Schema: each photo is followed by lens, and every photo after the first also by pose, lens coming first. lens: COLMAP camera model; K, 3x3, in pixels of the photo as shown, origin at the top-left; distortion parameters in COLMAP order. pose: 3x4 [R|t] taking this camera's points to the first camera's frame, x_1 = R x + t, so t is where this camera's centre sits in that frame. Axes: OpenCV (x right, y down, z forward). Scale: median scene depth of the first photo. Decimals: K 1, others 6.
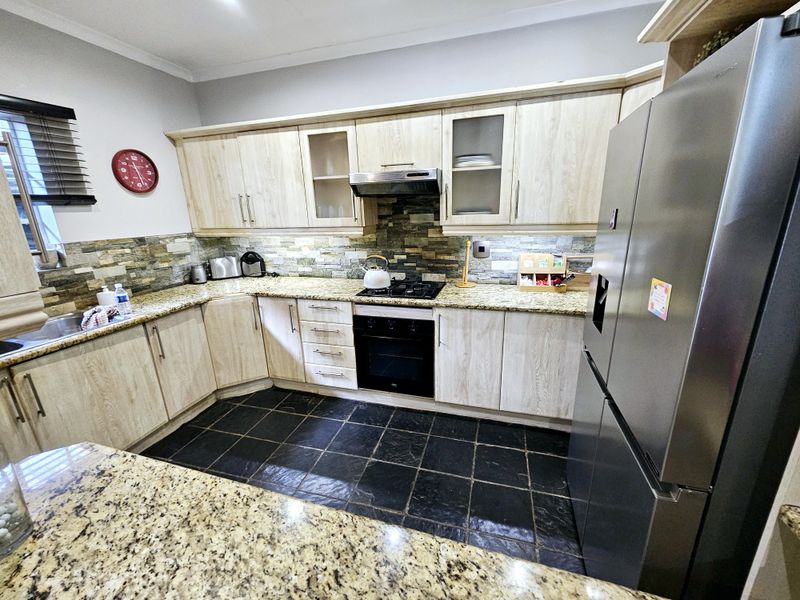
lens RADIAL K [[328.7, 0, 403.4], [0, 328.7, 299.8], [0, 0, 1]] dist [0.002767, -0.000236]
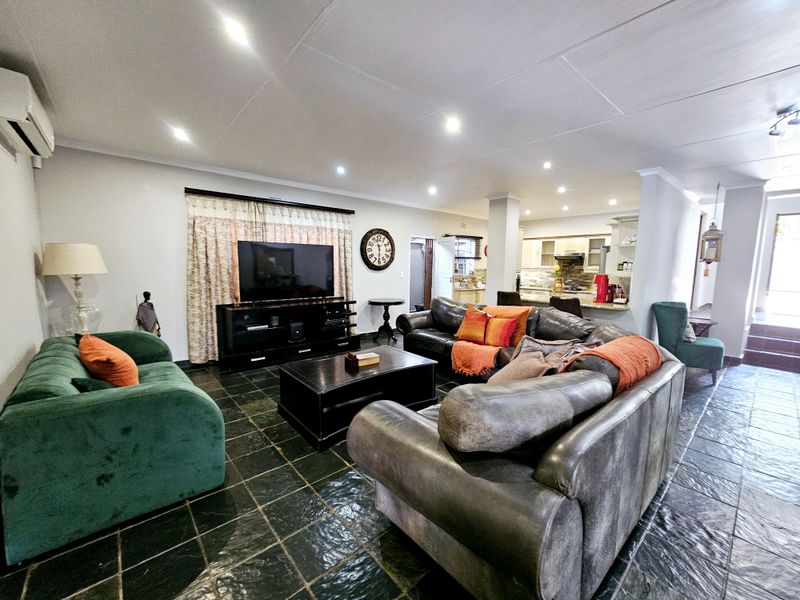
lens RADIAL K [[328.7, 0, 399.8], [0, 328.7, 301.7], [0, 0, 1]] dist [0.002767, -0.000236]
pose [[0.835265, 0.100741, -0.540541, 0.360858], [-0.183679, 0.977721, -0.101609, 0.688717], [0.518262, 0.184157, 0.835159, -2.377740]]
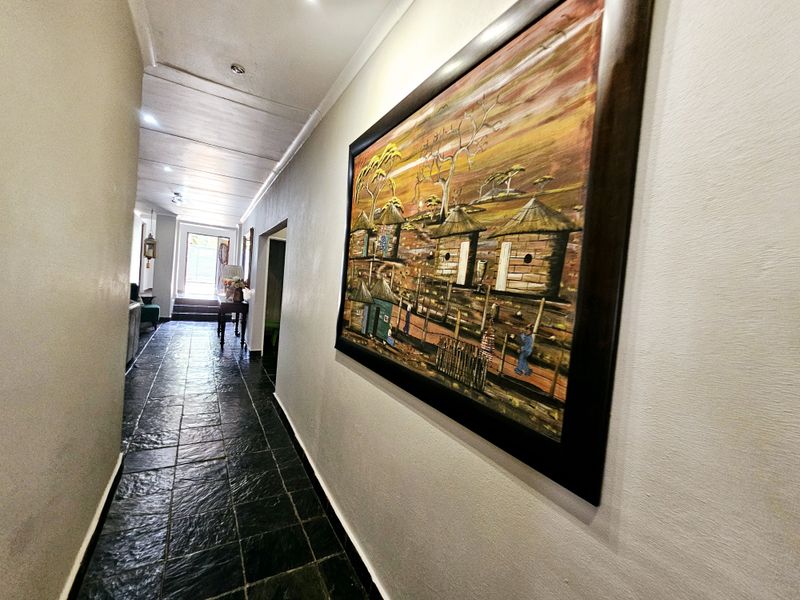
lens RADIAL K [[328.7, 0, 401.6], [0, 328.7, 300.7], [0, 0, 1]] dist [0.002767, -0.000236]
pose [[0.674480, 0.054293, 0.736294, -0.005236], [0.092929, 0.983117, -0.157621, 1.284470], [-0.732422, 0.174736, 0.658047, -4.452257]]
